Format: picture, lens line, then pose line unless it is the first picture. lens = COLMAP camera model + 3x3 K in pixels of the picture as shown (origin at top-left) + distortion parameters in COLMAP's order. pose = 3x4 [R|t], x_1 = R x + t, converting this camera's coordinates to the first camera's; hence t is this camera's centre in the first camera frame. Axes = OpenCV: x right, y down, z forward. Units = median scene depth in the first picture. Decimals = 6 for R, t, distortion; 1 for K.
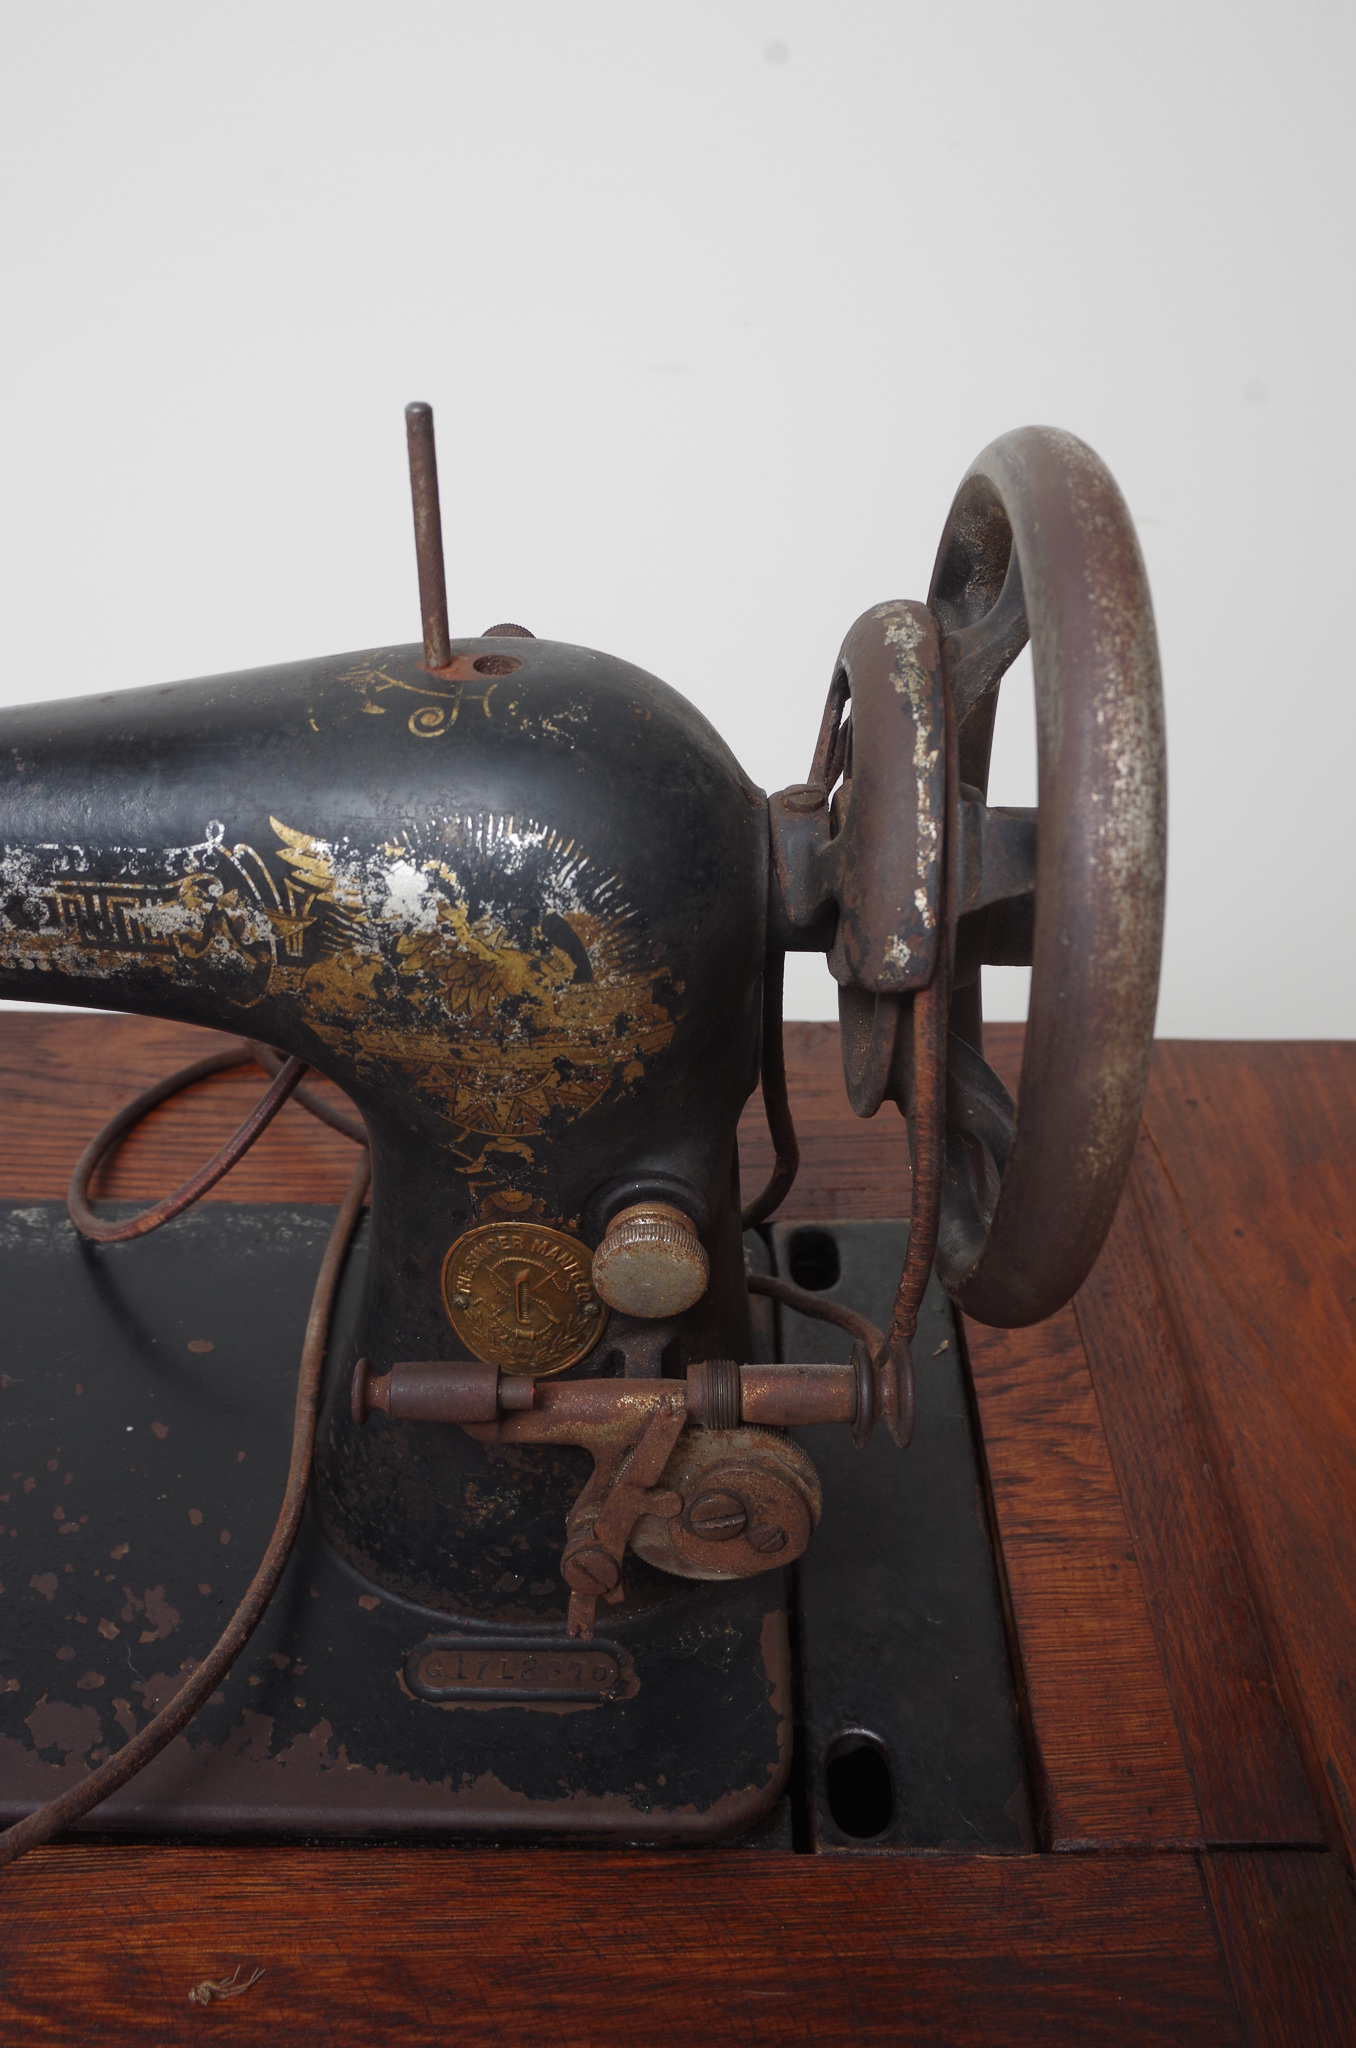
lens RADIAL K [[1741.7, 0, 686.5], [0, 1741.7, 1035.5], [0, 0, 1]] dist [-0.064663, 0.047715]
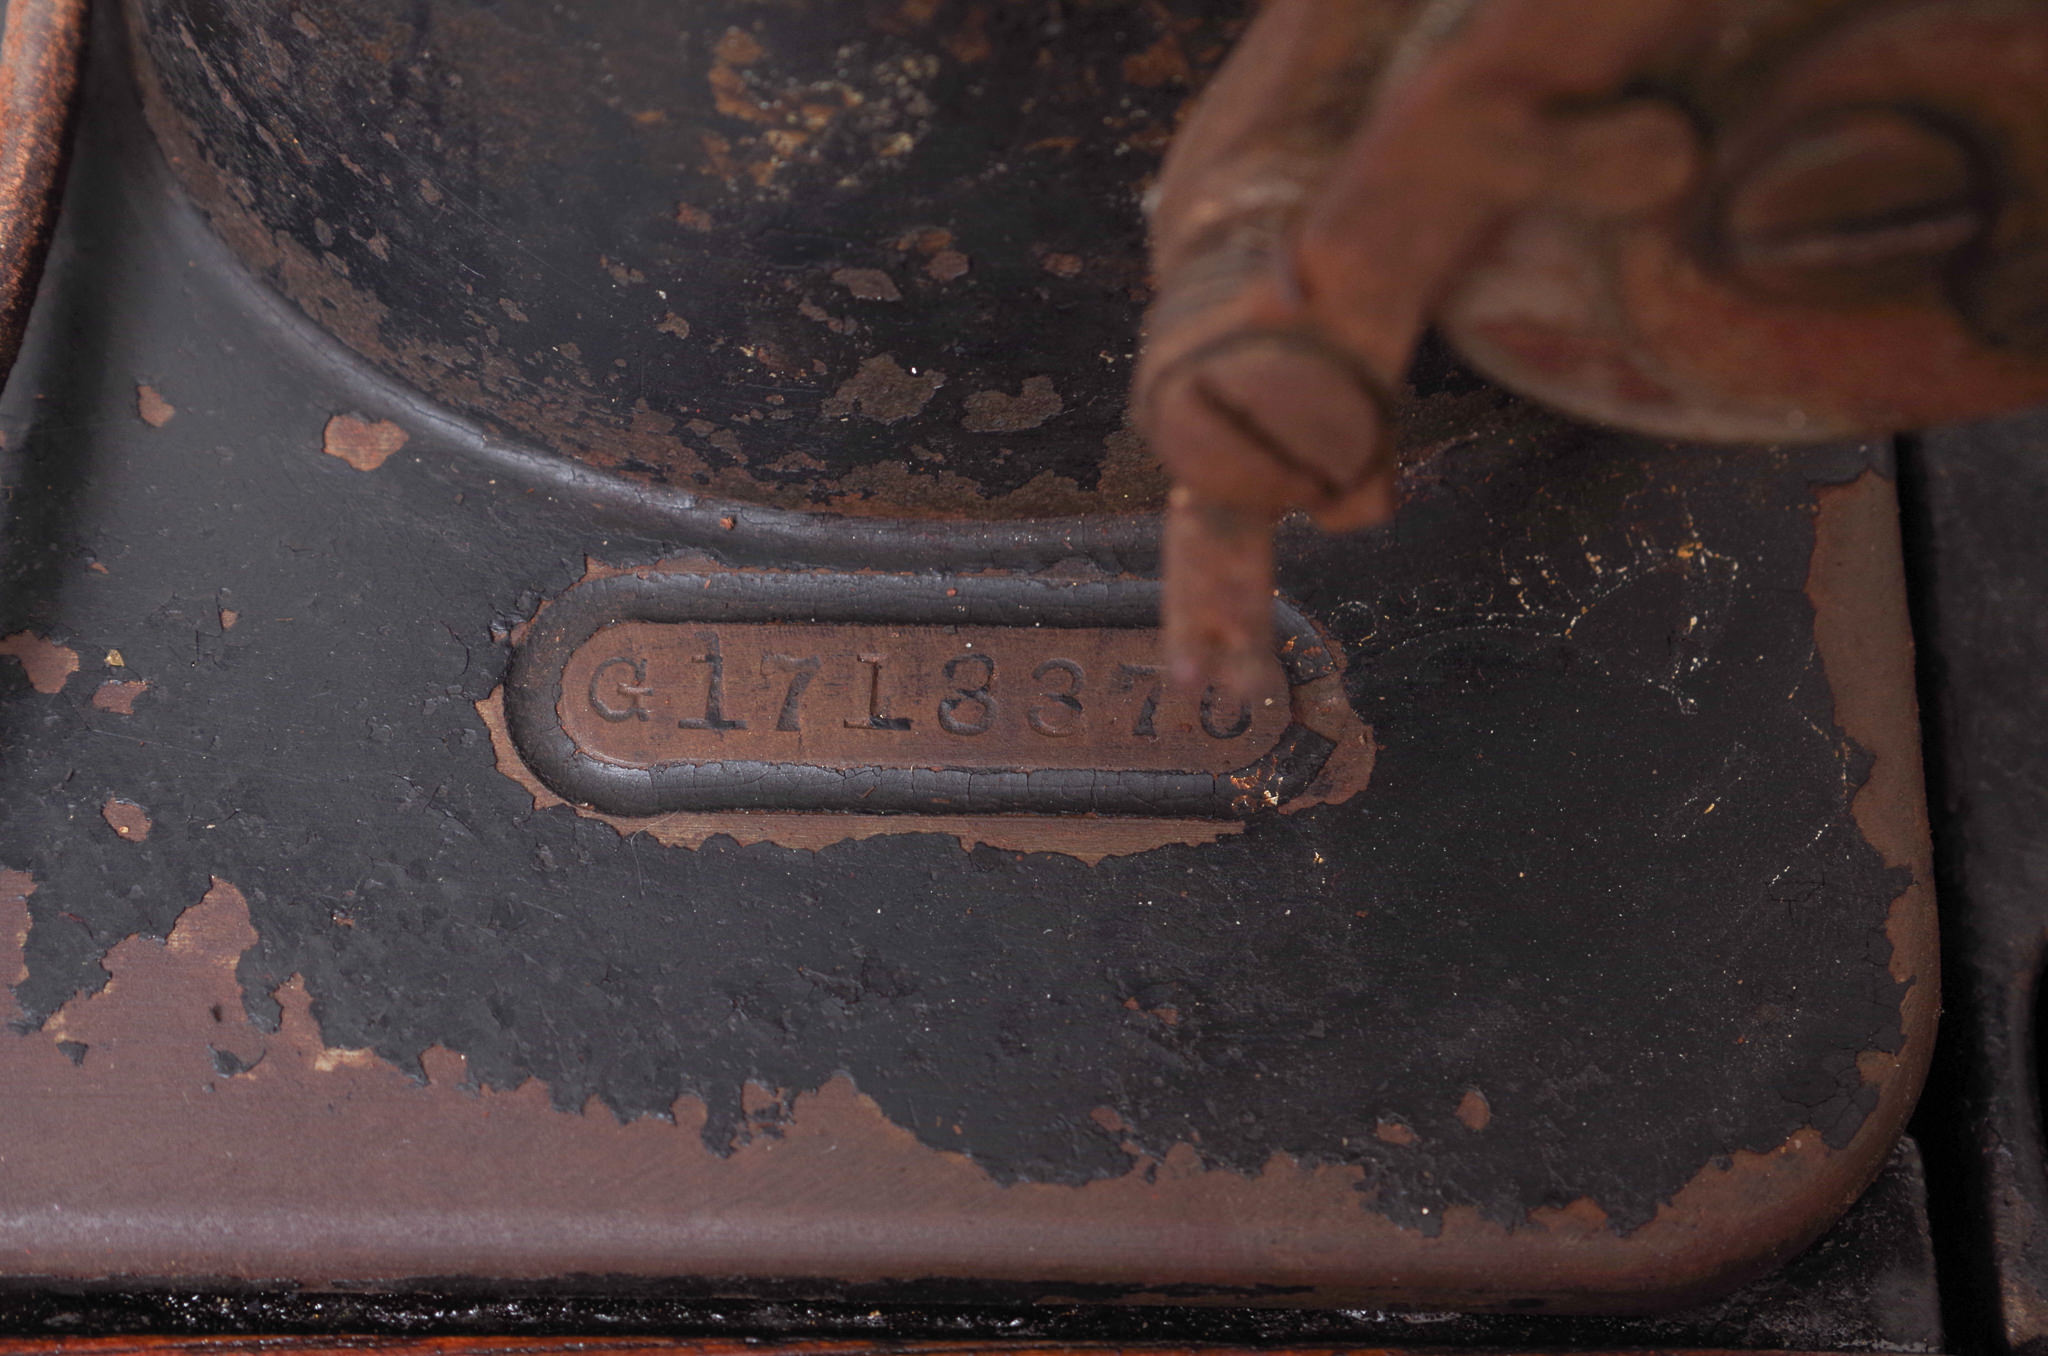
lens RADIAL K [[3659.9, 0, 1040.8], [0, 3659.9, 692.7], [0, 0, 1]] dist [0.107605, 0.000000]
pose [[0.999929, 0.007092, -0.009576, -0.078519], [-0.001898, 0.888151, 0.459548, 0.107106], [0.011764, -0.459497, 0.888102, 0.517048]]
